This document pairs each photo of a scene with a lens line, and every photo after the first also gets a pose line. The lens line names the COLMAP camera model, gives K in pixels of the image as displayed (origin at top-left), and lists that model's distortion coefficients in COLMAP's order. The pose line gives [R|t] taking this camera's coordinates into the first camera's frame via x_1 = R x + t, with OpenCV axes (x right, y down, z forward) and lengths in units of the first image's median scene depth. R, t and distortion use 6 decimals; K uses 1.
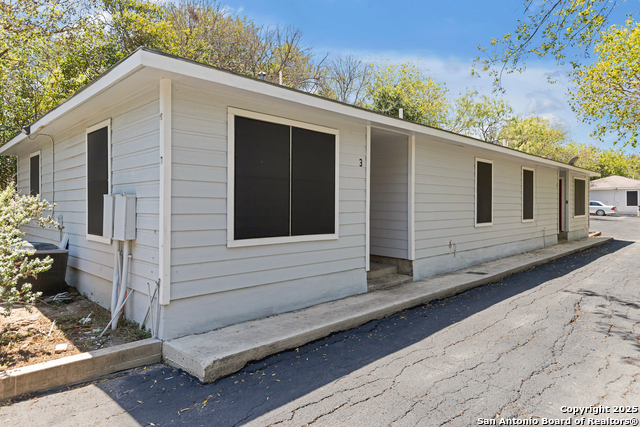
lens RADIAL K [[405.8, 0, 320.0], [0, 405.8, 213.5], [0, 0, 1]] dist [0.021144, 0.000284]
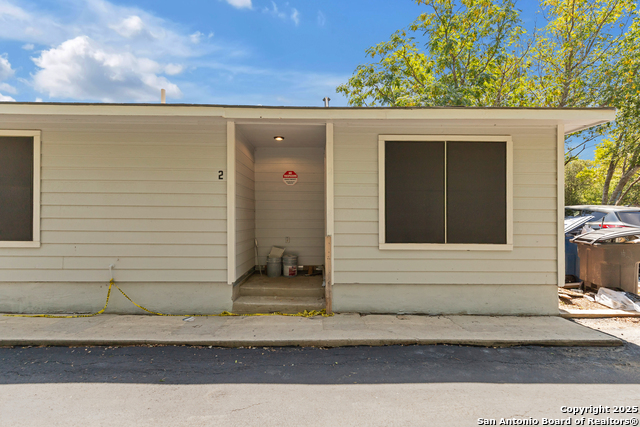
lens RADIAL K [[284.4, 0, 320.0], [0, 284.4, 213.5], [0, 0, 1]] dist [0.010508, -0.000322]
pose [[0.704084, -0.002842, -0.710111, 0.227391], [-0.016295, 0.999664, -0.020157, -0.002605], [0.709930, 0.025764, 0.703801, 0.232187]]
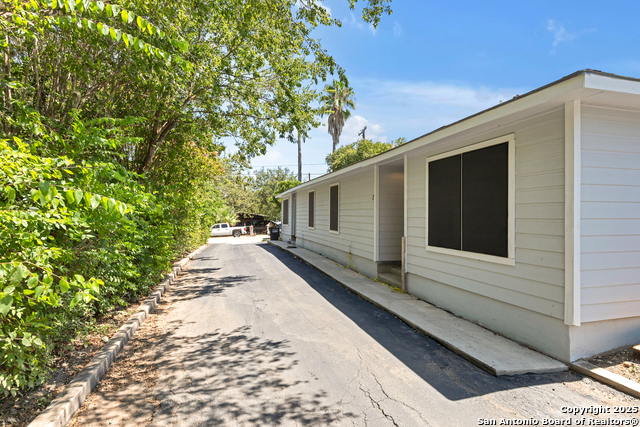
lens RADIAL K [[316.1, 0, 320.0], [0, 316.1, 213.5], [0, 0, 1]] dist [-0.001063, -0.000222]
pose [[-0.483423, -0.007927, -0.875351, 0.887014], [-0.016363, 0.999866, -0.000018, -0.040486], [0.875234, 0.014315, -0.483488, 1.078242]]
